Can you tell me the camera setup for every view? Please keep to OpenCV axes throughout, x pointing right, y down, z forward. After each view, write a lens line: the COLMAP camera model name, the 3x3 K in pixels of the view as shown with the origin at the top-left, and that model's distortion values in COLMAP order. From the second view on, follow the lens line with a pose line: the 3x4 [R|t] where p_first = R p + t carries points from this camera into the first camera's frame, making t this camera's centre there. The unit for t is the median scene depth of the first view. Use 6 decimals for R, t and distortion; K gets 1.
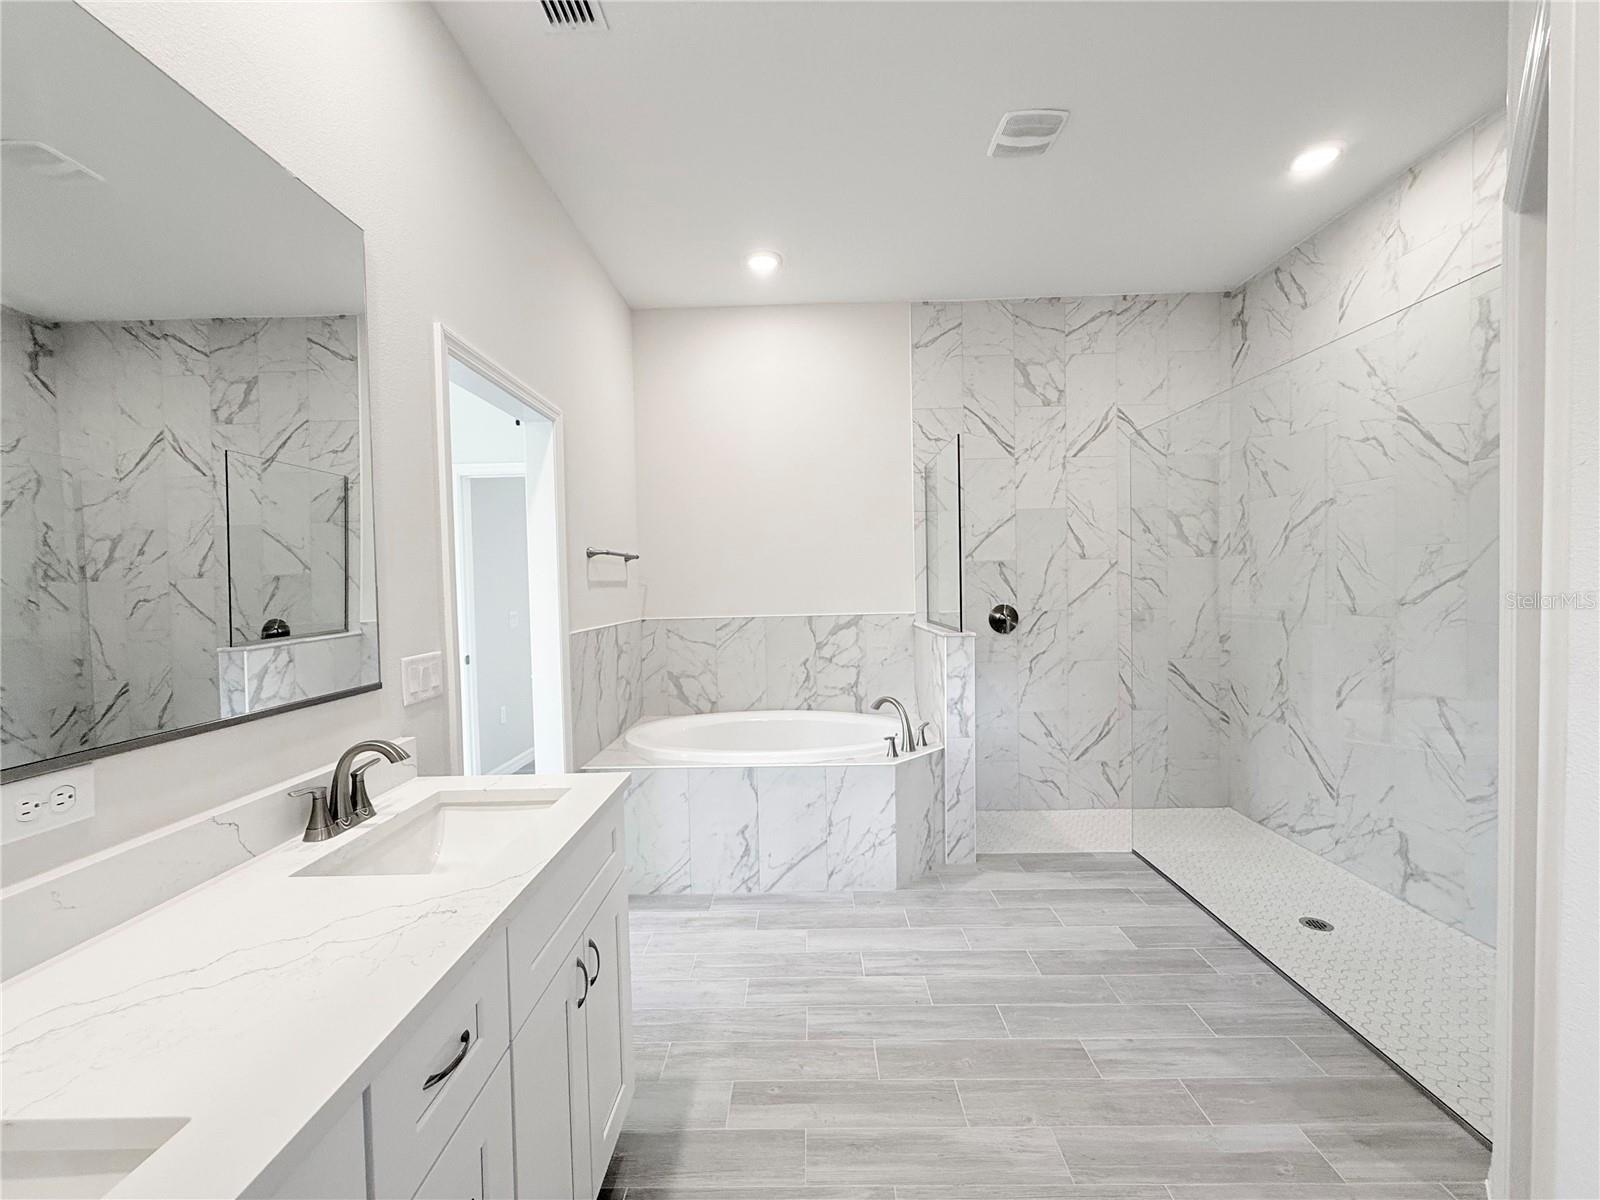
lens RADIAL K [[643.2, 0, 800.6], [0, 643.2, 604.3], [0, 0, 1]] dist [0.000411, 0.000121]
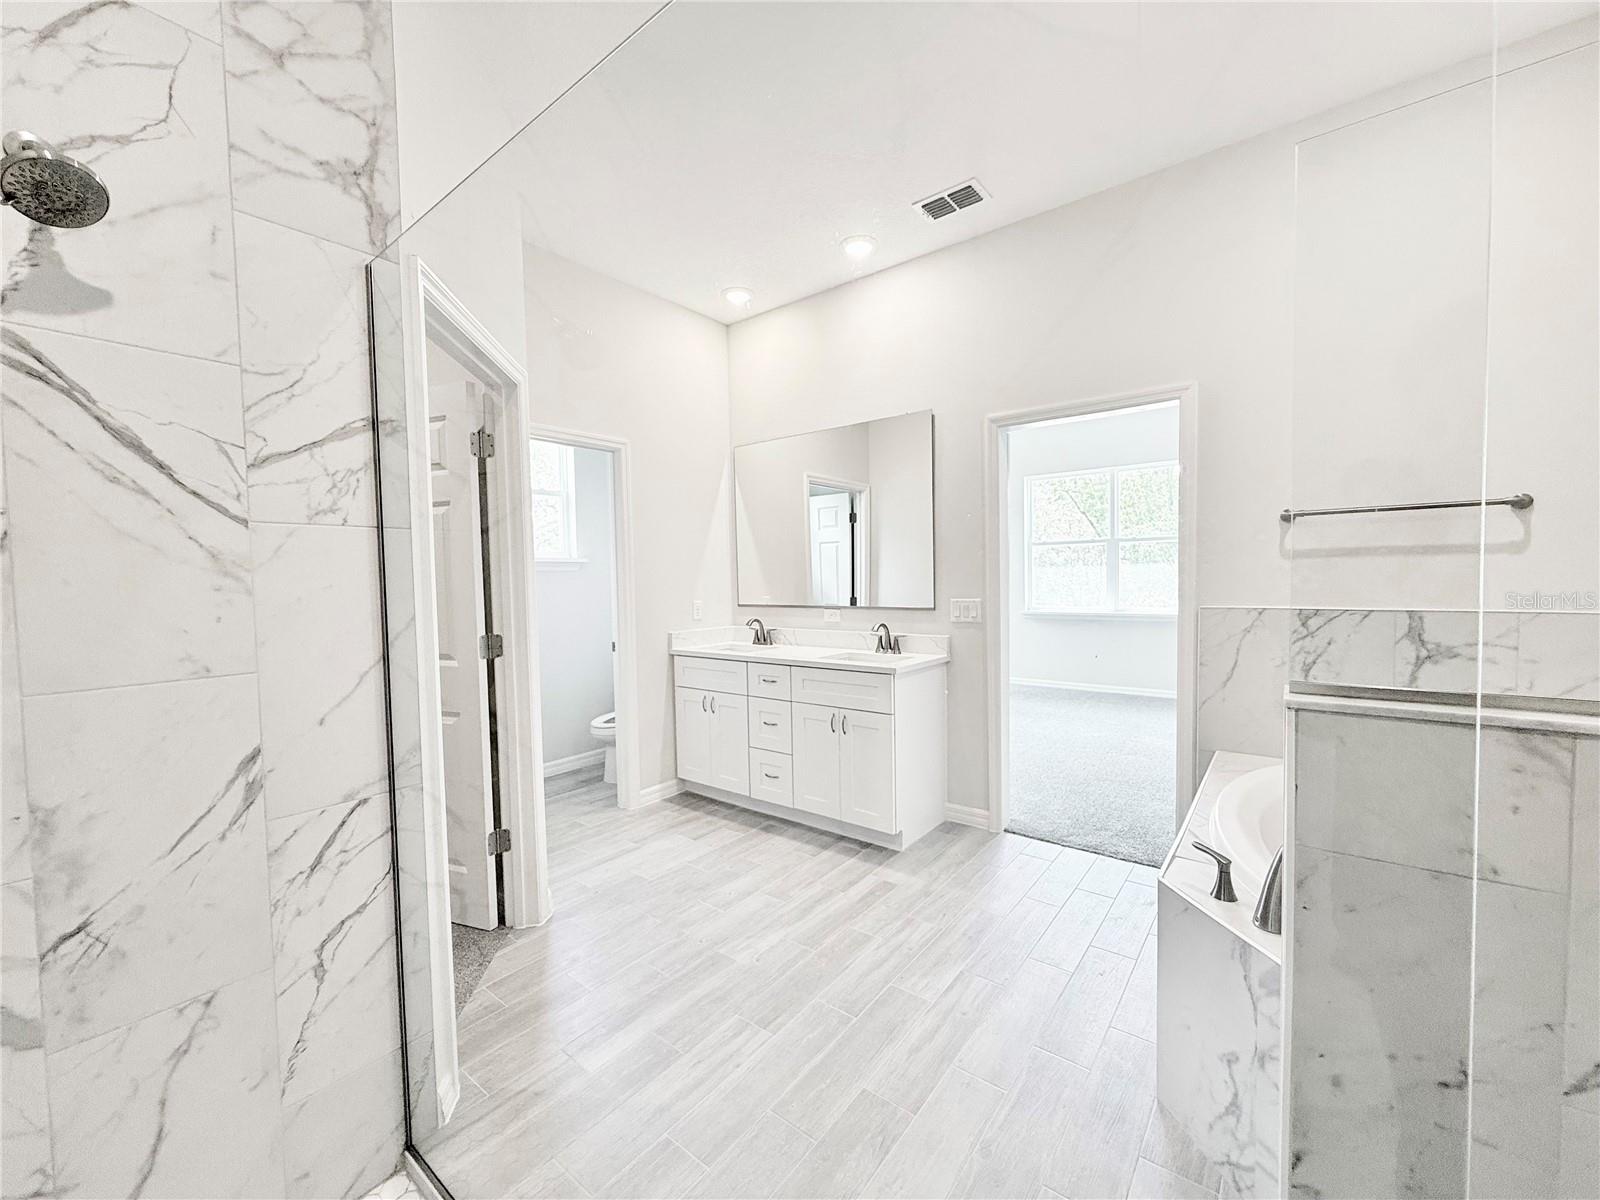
lens RADIAL K [[643.2, 0, 800.6], [0, 643.2, 604.3], [0, 0, 1]] dist [0.000411, 0.000121]
pose [[-0.610622, 0.072177, -0.788626, 0.993105], [0.010333, 0.996479, 0.083200, -0.058327], [0.791855, 0.042655, -0.609218, 1.399162]]
